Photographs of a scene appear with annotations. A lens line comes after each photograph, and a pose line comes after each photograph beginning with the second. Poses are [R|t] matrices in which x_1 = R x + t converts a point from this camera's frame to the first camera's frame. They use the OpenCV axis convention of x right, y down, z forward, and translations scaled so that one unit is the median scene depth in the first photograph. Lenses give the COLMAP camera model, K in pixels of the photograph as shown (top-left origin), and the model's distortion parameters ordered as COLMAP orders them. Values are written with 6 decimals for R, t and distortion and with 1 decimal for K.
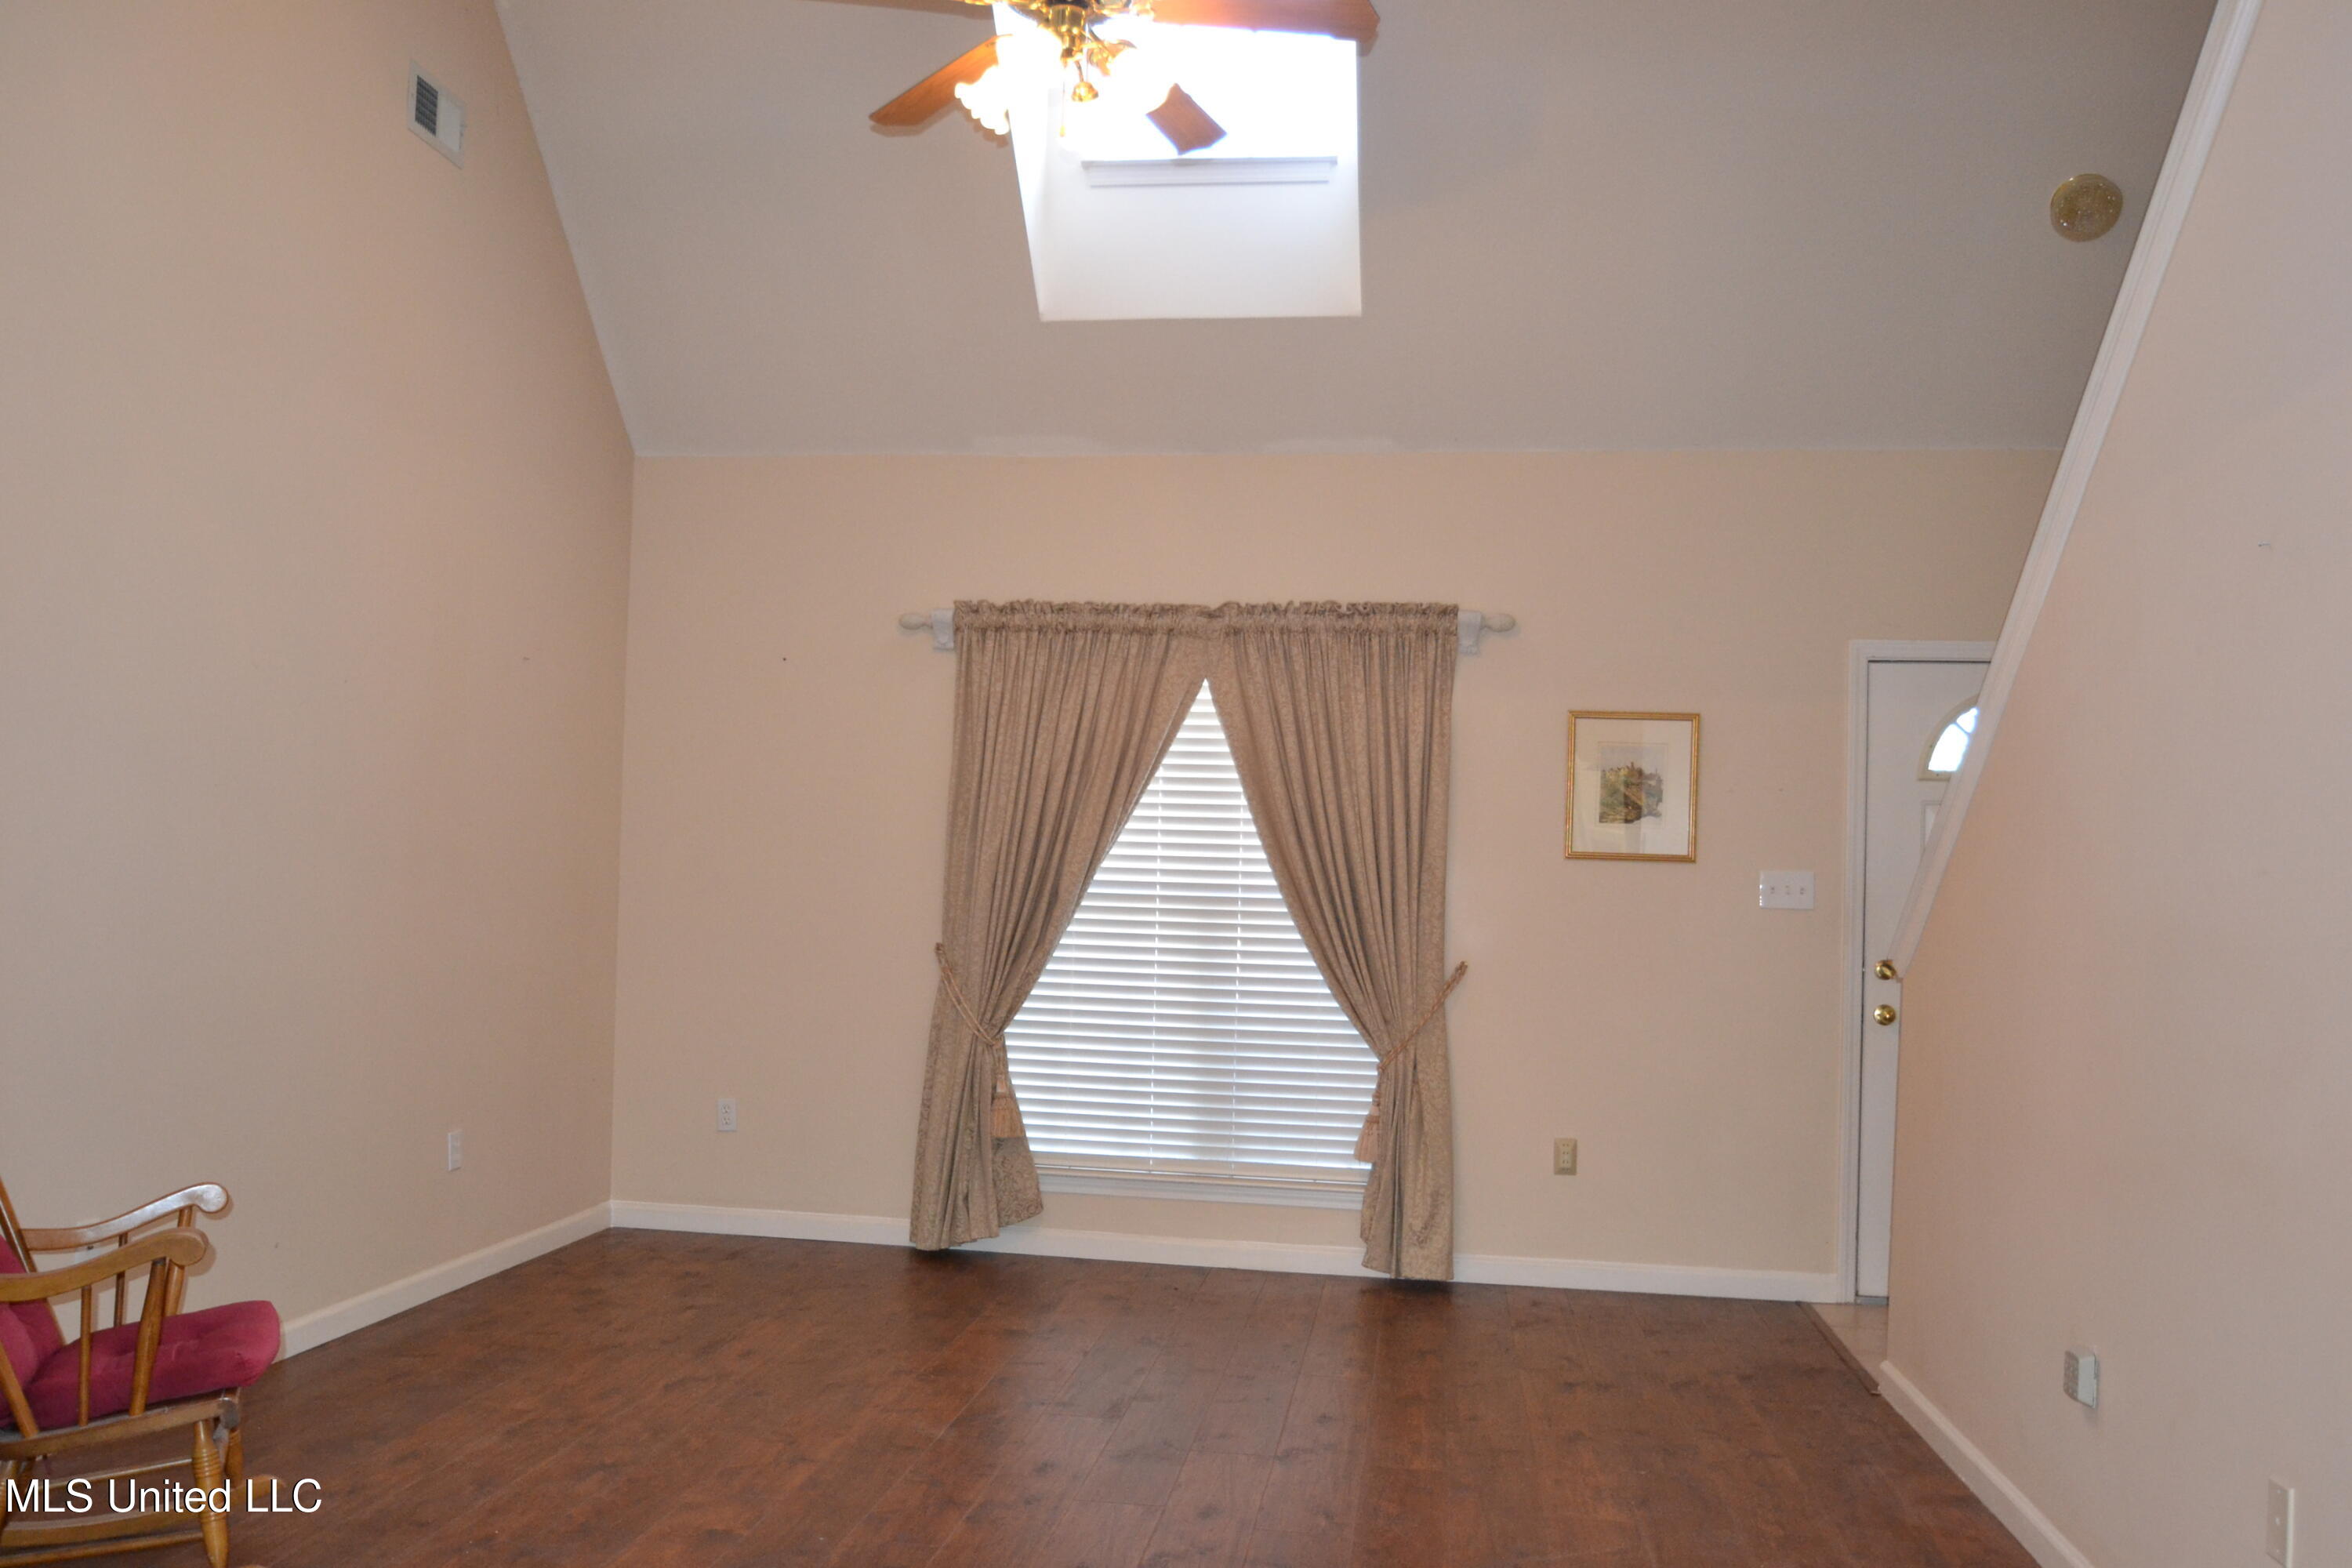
lens RADIAL K [[1866.1, 0, 1146.1], [0, 1866.1, 810.2], [0, 0, 1]] dist [-0.061547, 0.028566]
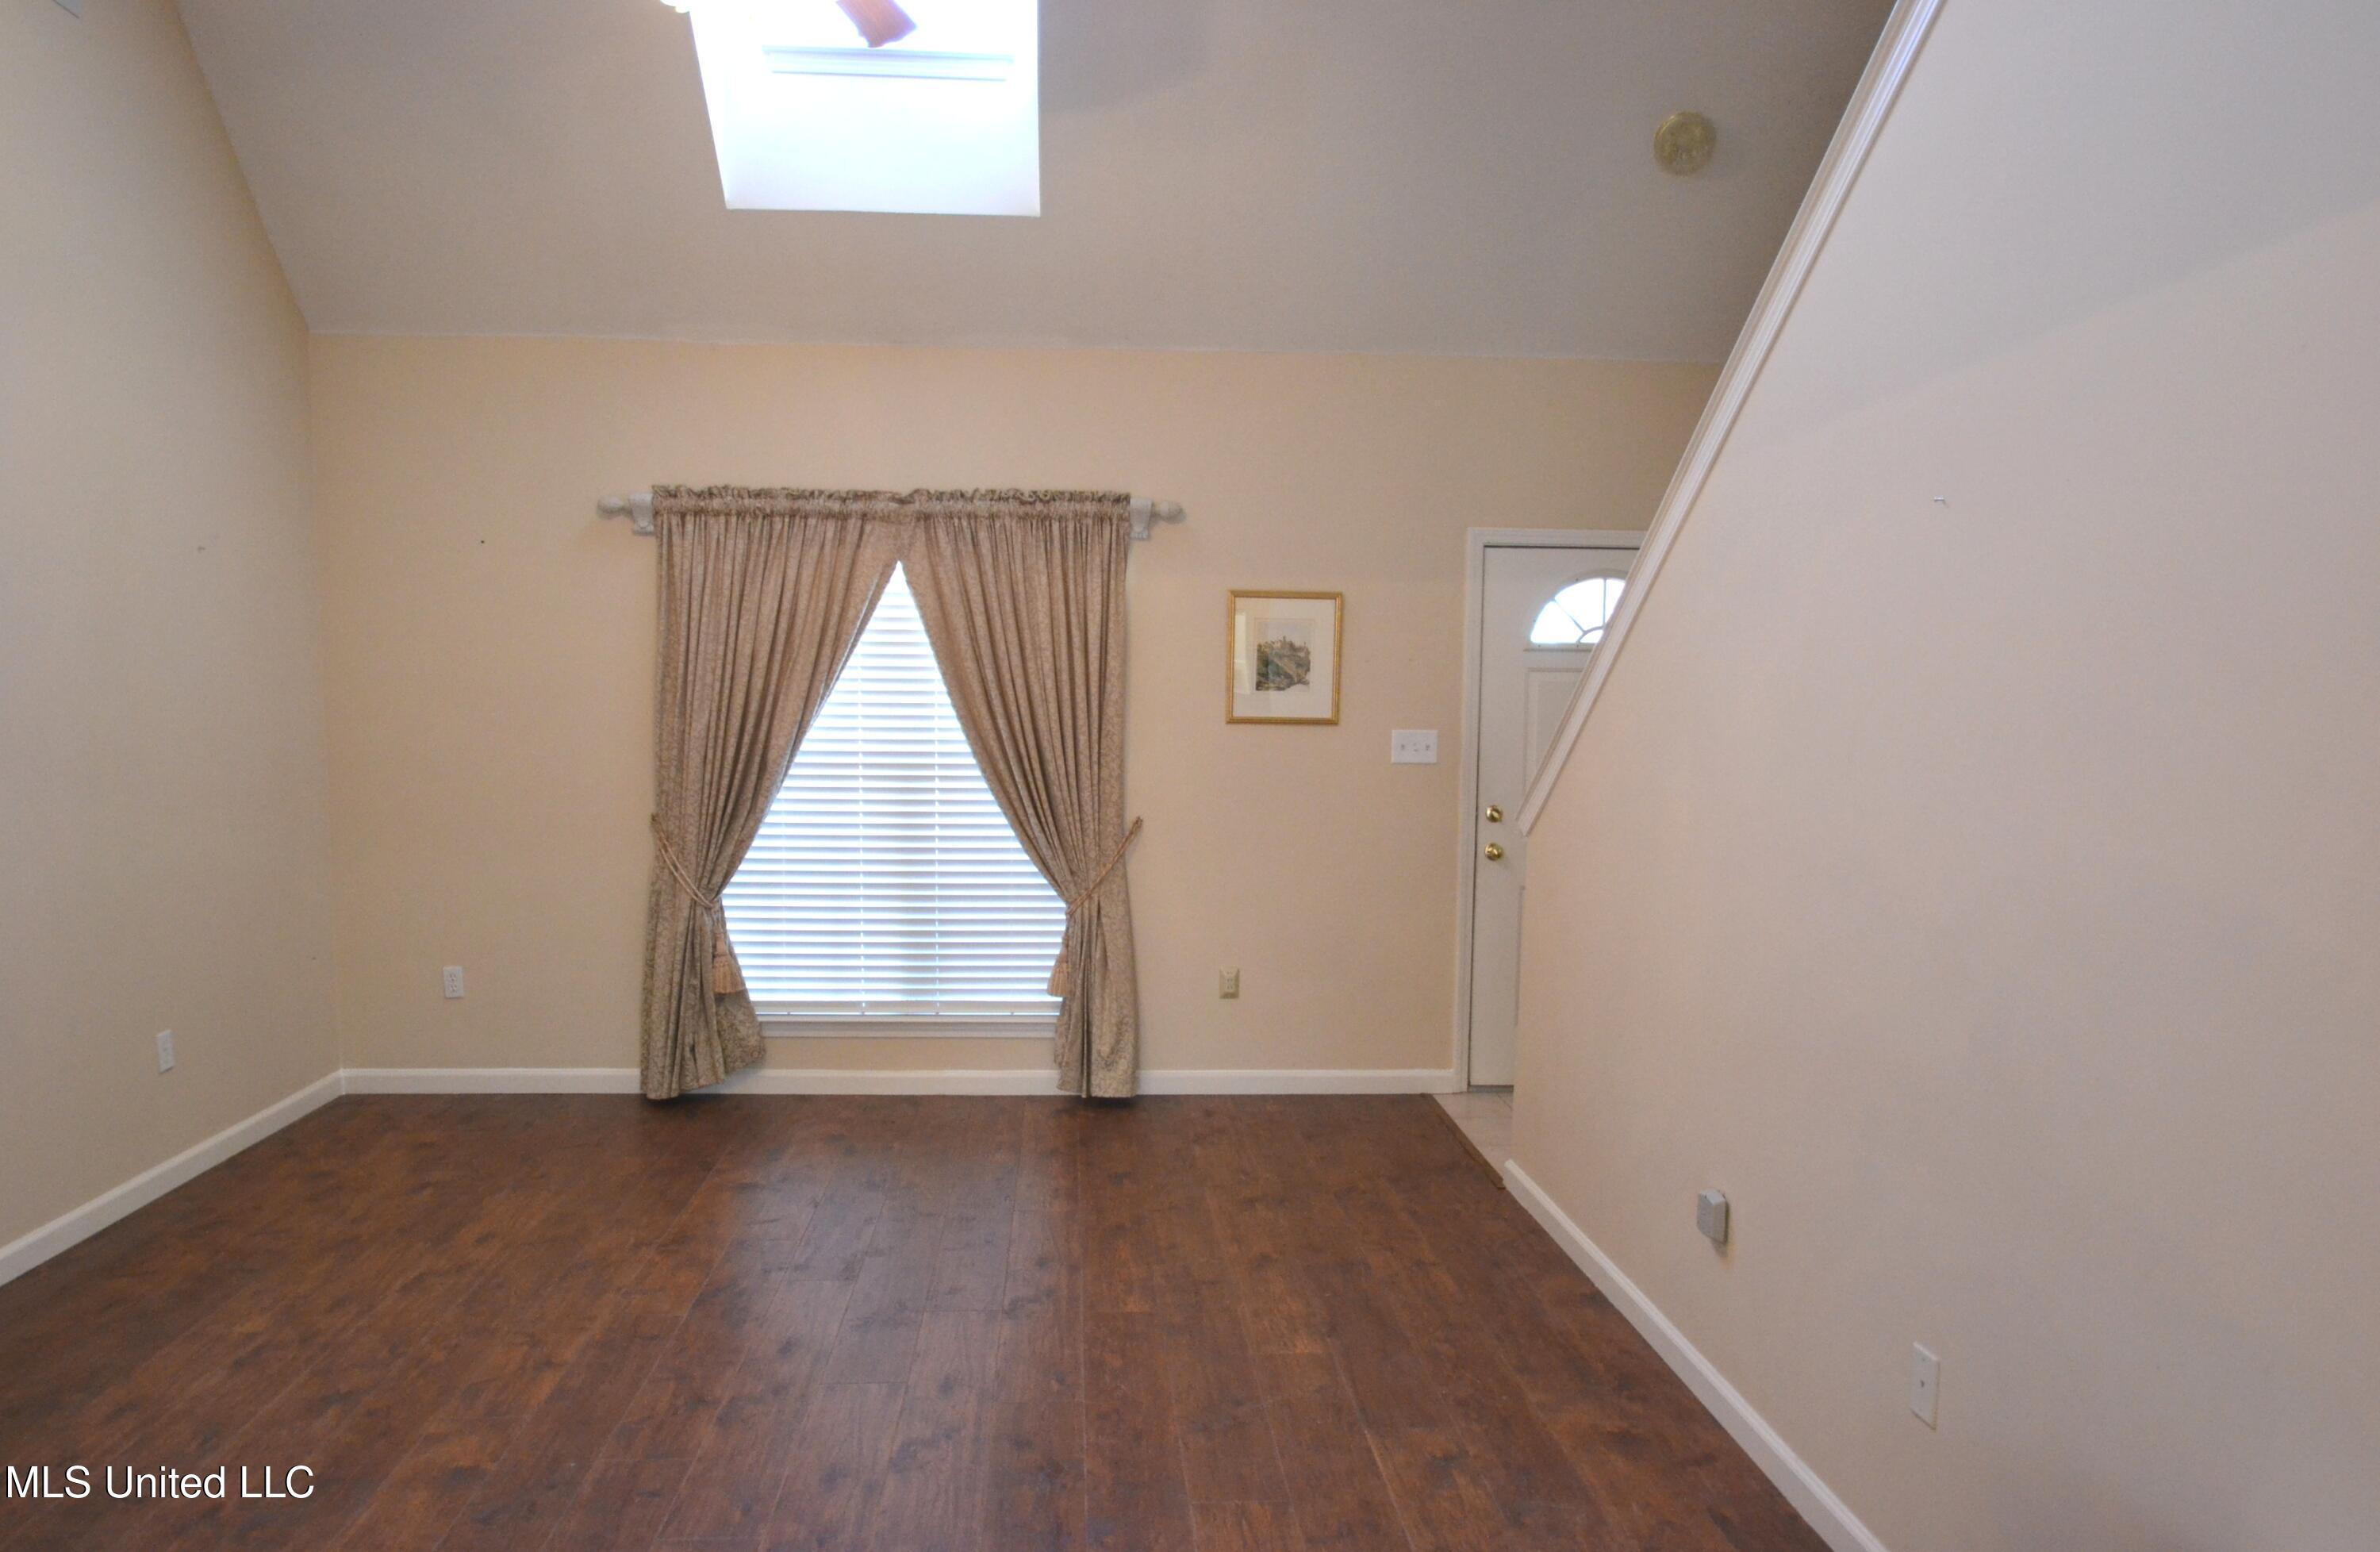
lens RADIAL K [[1531.2, 0, 1151.9], [0, 1531.2, 828.8], [0, 0, 1]] dist [-0.030996, -0.001751]
pose [[0.978030, -0.038140, 0.204946, -0.012535], [0.010224, 0.990713, 0.135582, -0.037458], [-0.208214, -0.130508, 0.969337, 0.100600]]
